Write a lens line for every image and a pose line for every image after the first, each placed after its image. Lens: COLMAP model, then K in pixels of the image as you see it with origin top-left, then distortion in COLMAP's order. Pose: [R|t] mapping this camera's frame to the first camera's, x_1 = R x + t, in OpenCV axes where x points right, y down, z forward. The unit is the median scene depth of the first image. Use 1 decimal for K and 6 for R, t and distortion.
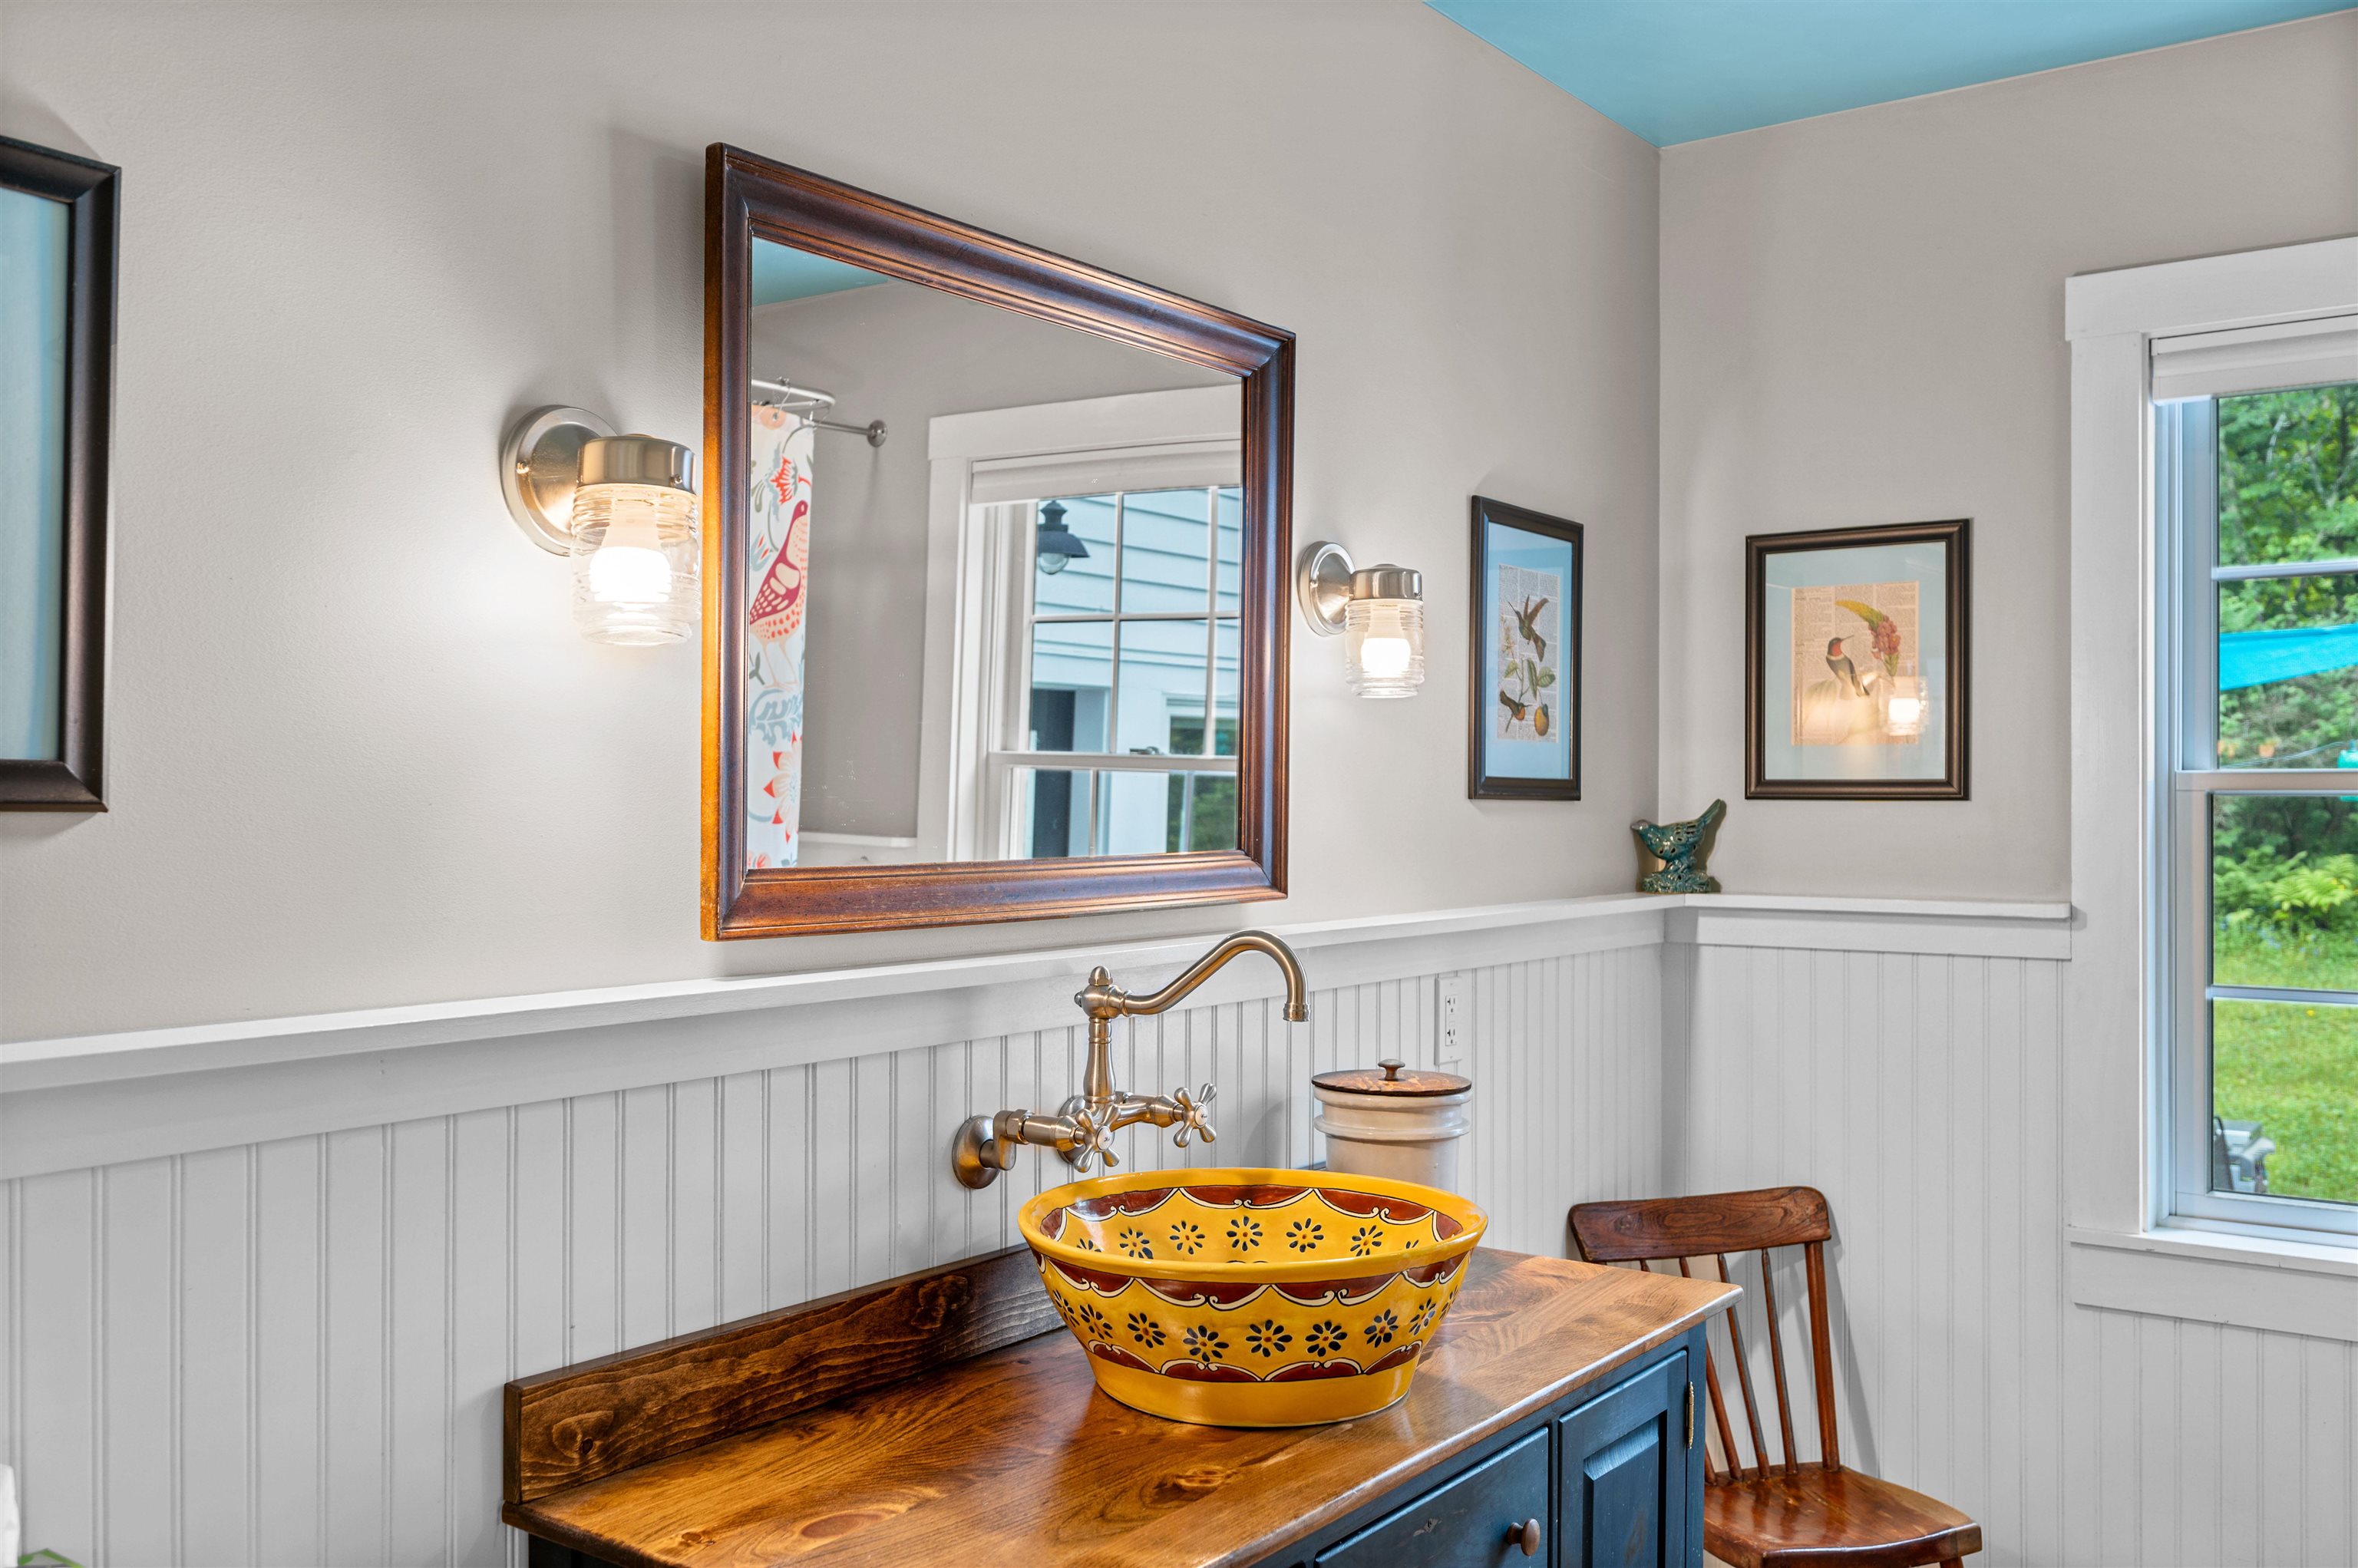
lens RADIAL K [[2061.0, 0, 1349.8], [0, 2061.0, 764.0], [0, 0, 1]] dist [-0.003576, 0.001991]
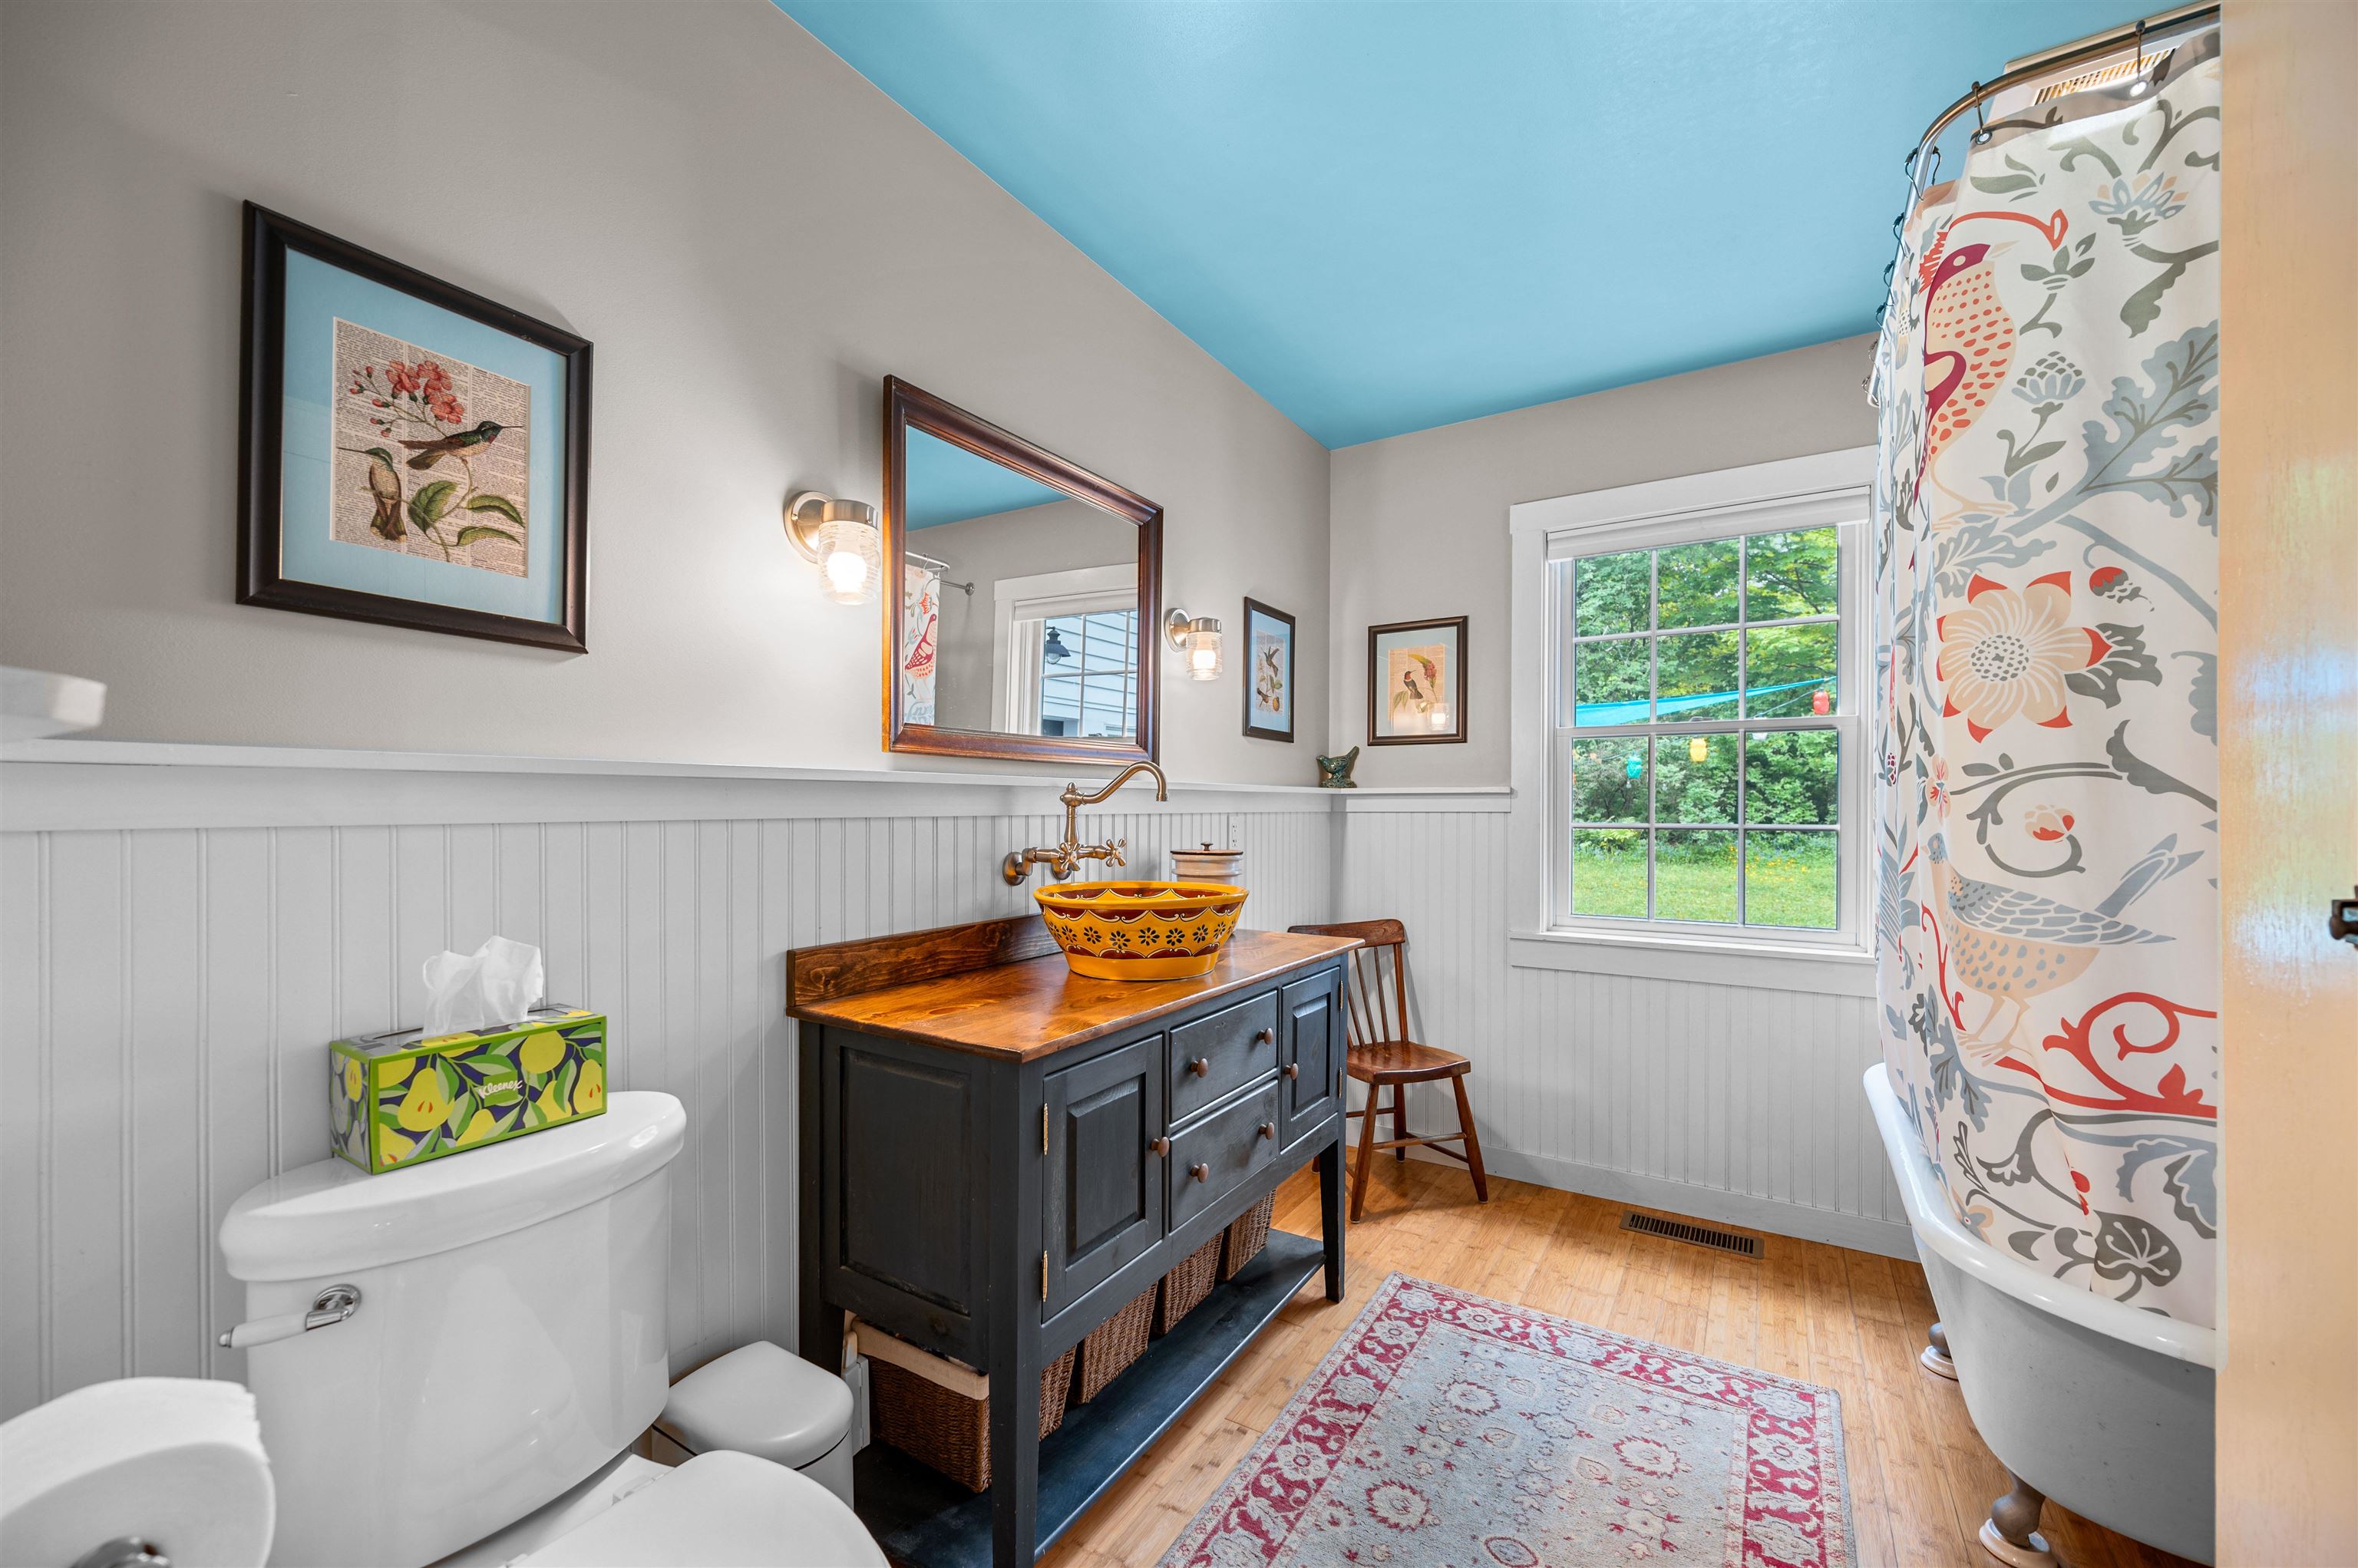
lens RADIAL K [[934.7, 0, 1258.0], [0, 934.7, 817.1], [0, 0, 1]] dist [-0.000471, -0.000420]
pose [[0.997579, 0.001062, 0.069528, 0.005256], [-0.001816, 0.999940, 0.010780, 0.106614], [-0.069513, -0.010880, 0.997522, 0.003601]]
